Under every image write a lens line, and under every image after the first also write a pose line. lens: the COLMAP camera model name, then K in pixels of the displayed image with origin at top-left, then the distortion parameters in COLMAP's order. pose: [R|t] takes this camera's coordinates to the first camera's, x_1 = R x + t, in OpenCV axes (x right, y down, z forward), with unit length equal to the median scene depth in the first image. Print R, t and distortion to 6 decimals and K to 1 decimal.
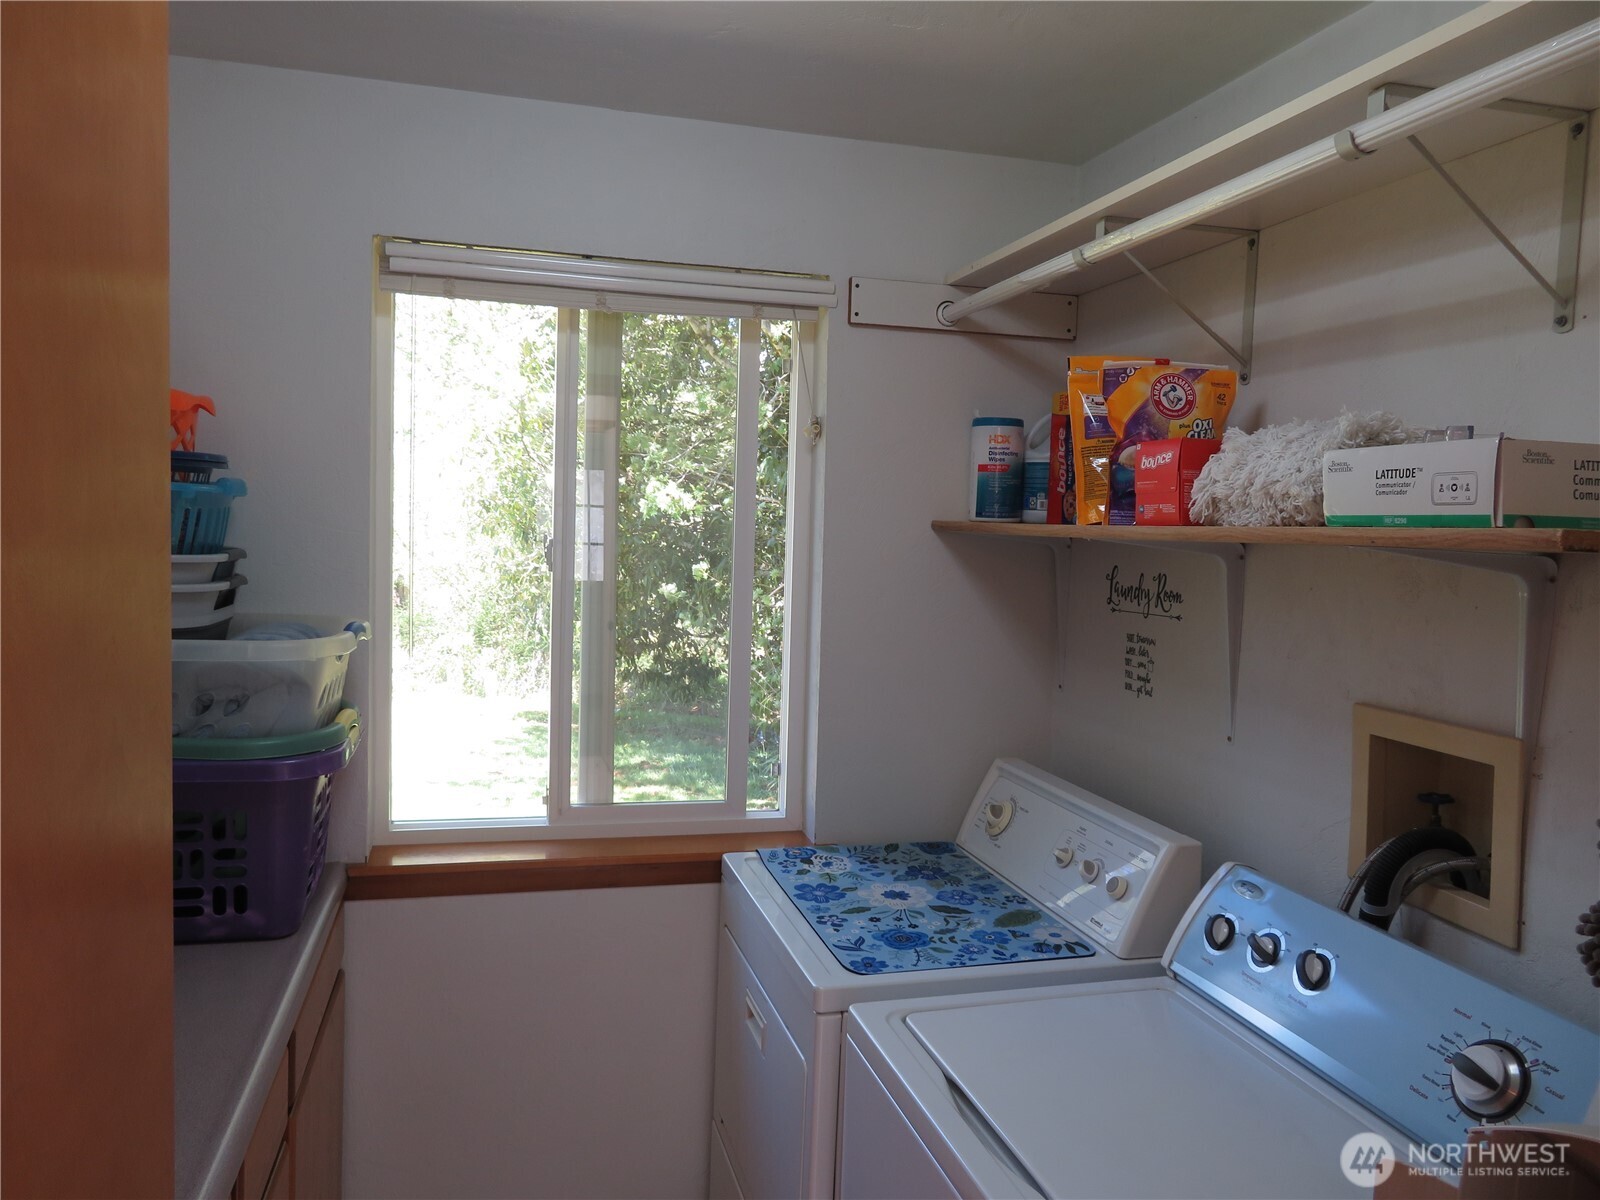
lens RADIAL K [[1152.3, 0, 800.0], [0, 1152.3, 600.0], [0, 0, 1]] dist [0.001294, 0.002199]
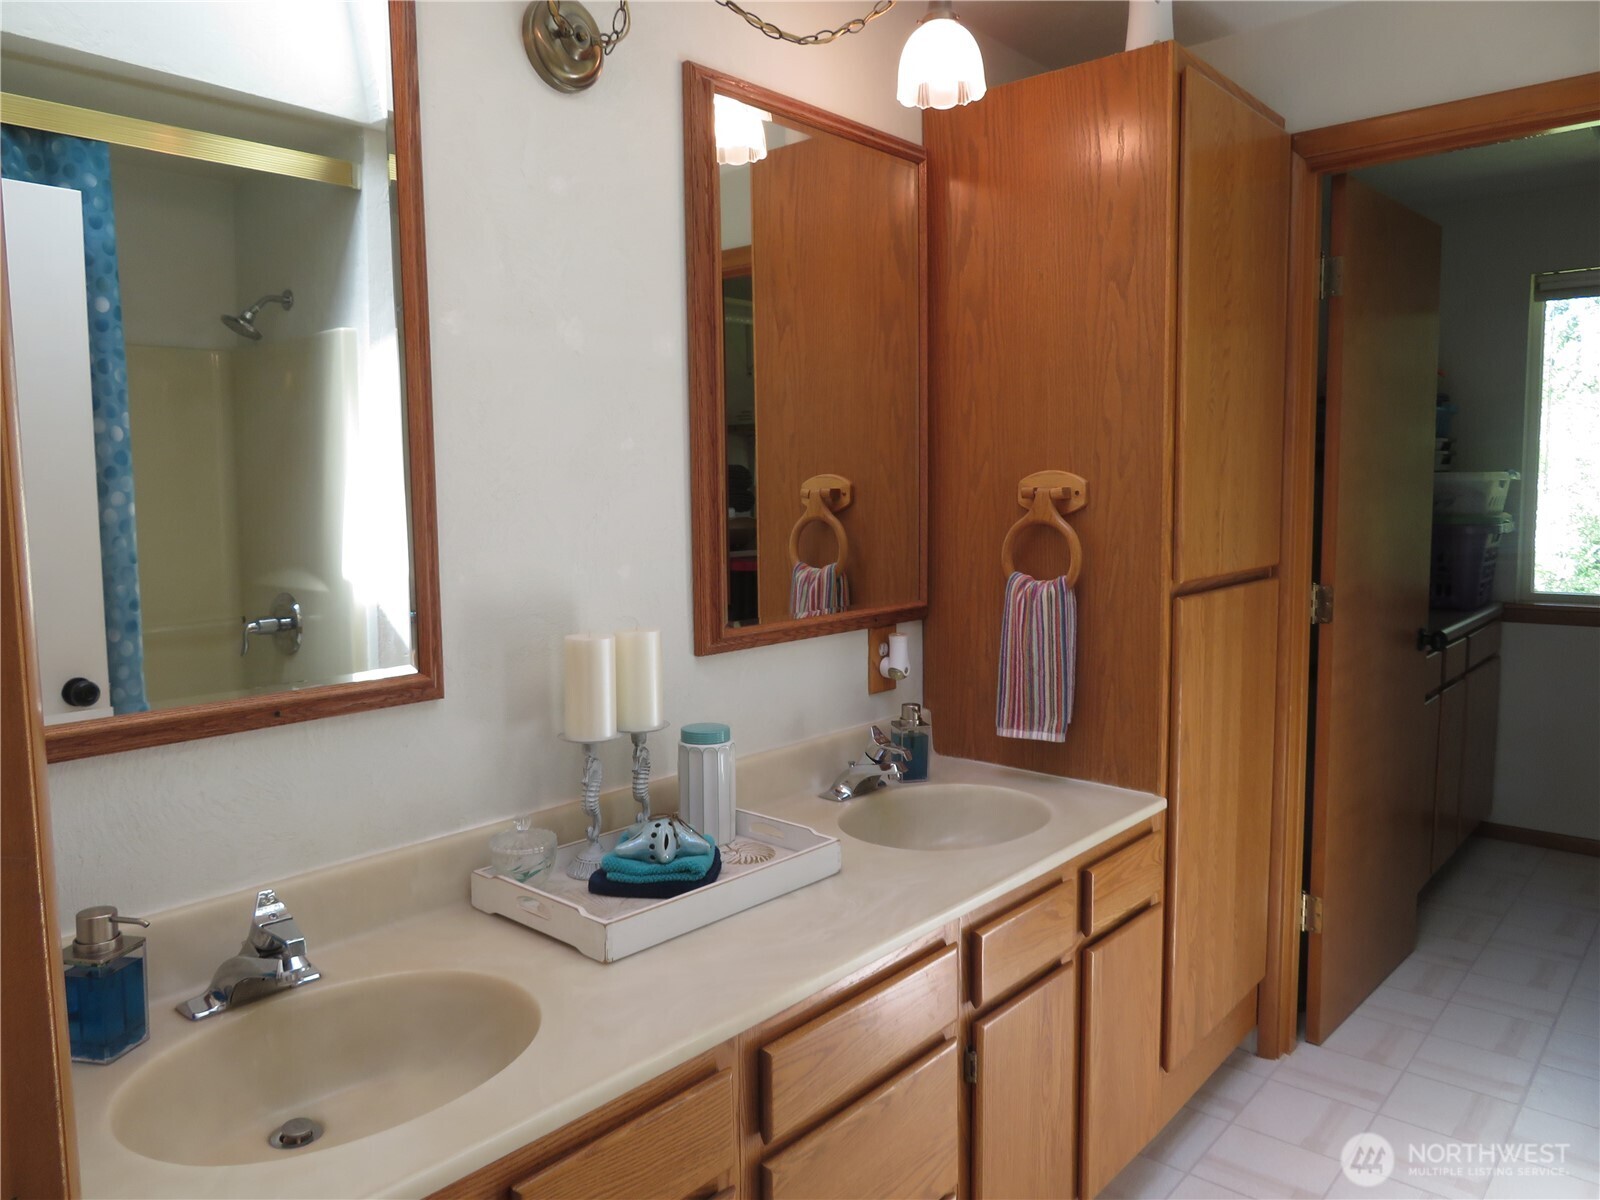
lens RADIAL K [[1152.3, 0, 800.0], [0, 1152.3, 600.0], [0, 0, 1]] dist [0.001294, 0.002199]
pose [[0.592860, 0.083364, -0.800979, 0.499587], [0.020891, 0.992701, 0.118781, -0.011173], [0.805035, -0.087154, 0.586791, -1.181815]]
